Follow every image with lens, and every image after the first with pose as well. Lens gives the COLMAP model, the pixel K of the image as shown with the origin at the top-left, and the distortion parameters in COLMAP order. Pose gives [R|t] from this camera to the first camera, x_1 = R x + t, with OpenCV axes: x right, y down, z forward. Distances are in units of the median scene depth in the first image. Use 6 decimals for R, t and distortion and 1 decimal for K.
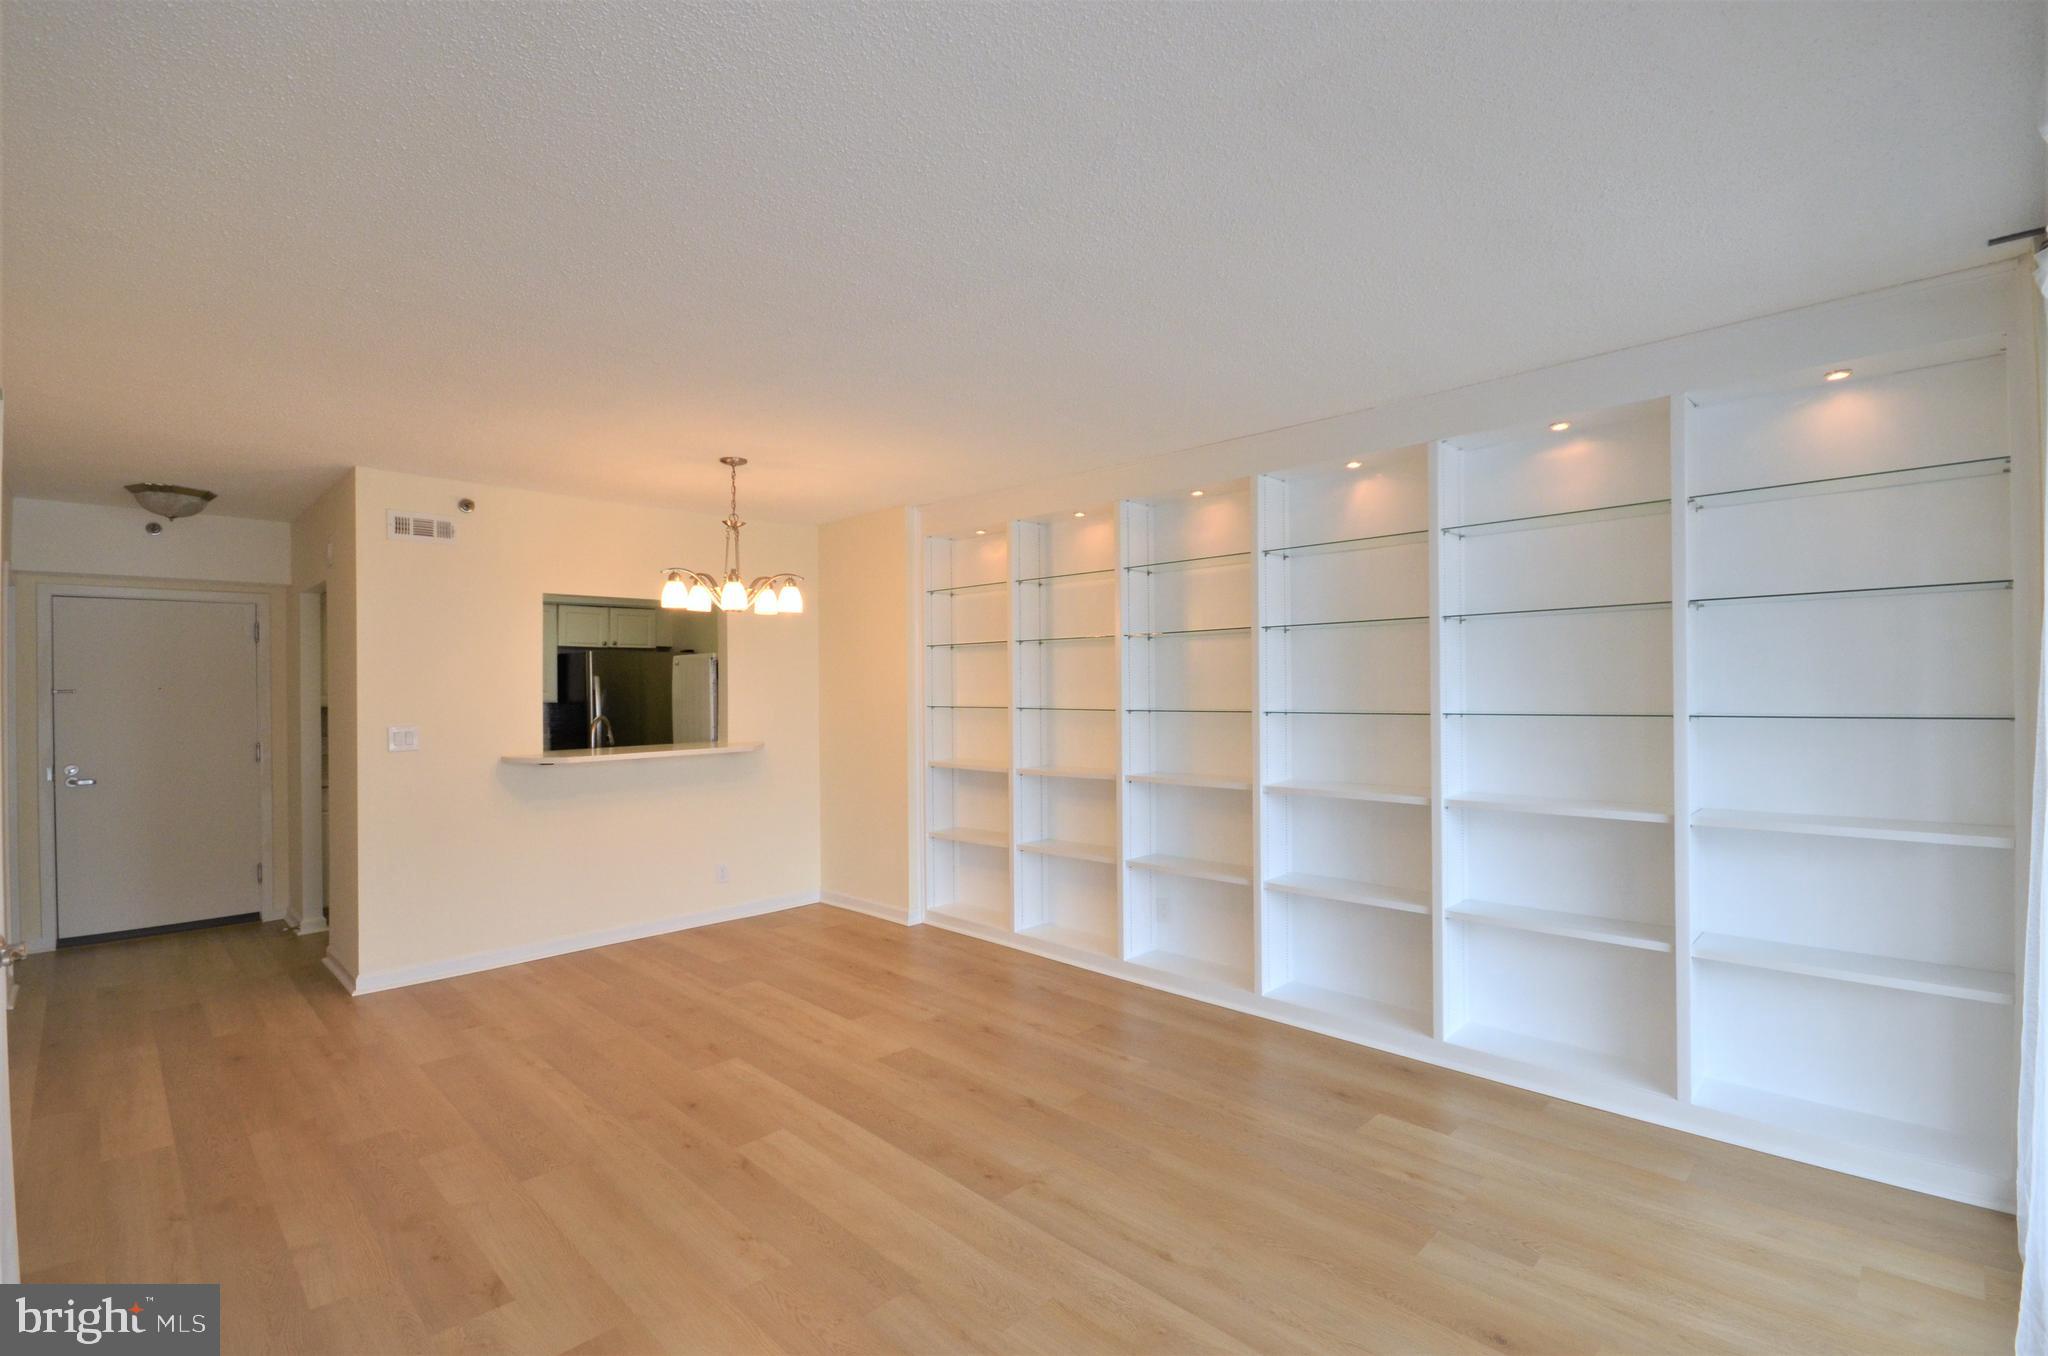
lens RADIAL K [[927.5, 0, 1048.9], [0, 927.5, 680.7], [0, 0, 1]] dist [0.000803, -0.000202]
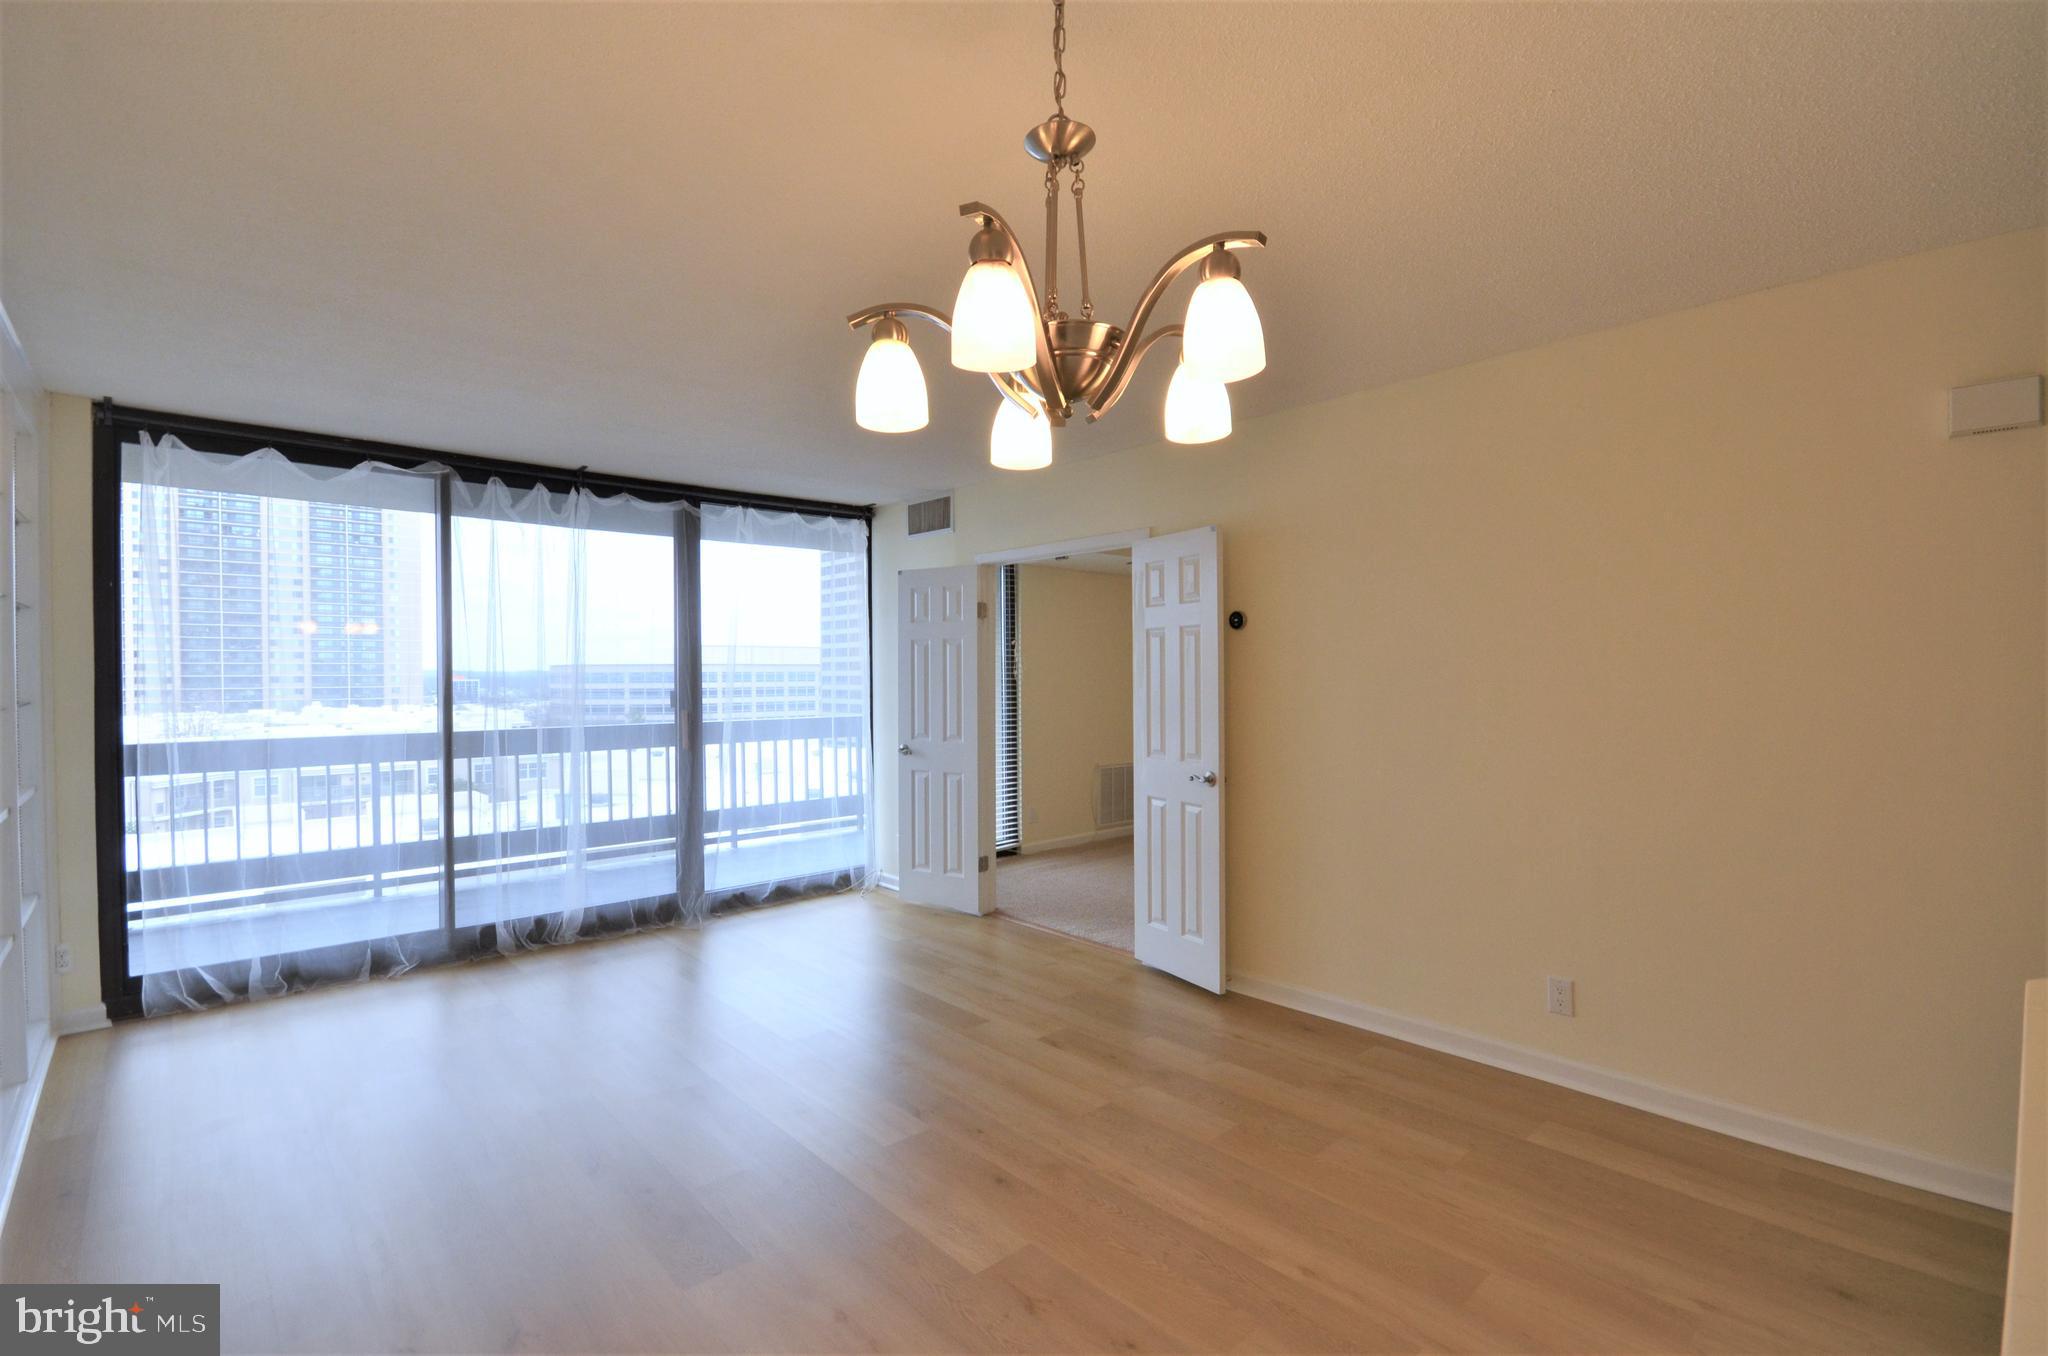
lens RADIAL K [[927.5, 0, 1048.9], [0, 927.5, 680.7], [0, 0, 1]] dist [0.000803, -0.000202]
pose [[-0.998399, 0.015858, 0.054303, -0.345169], [0.016228, 0.999848, 0.006386, 0.014621], [-0.054194, 0.007257, -0.998504, 1.300767]]
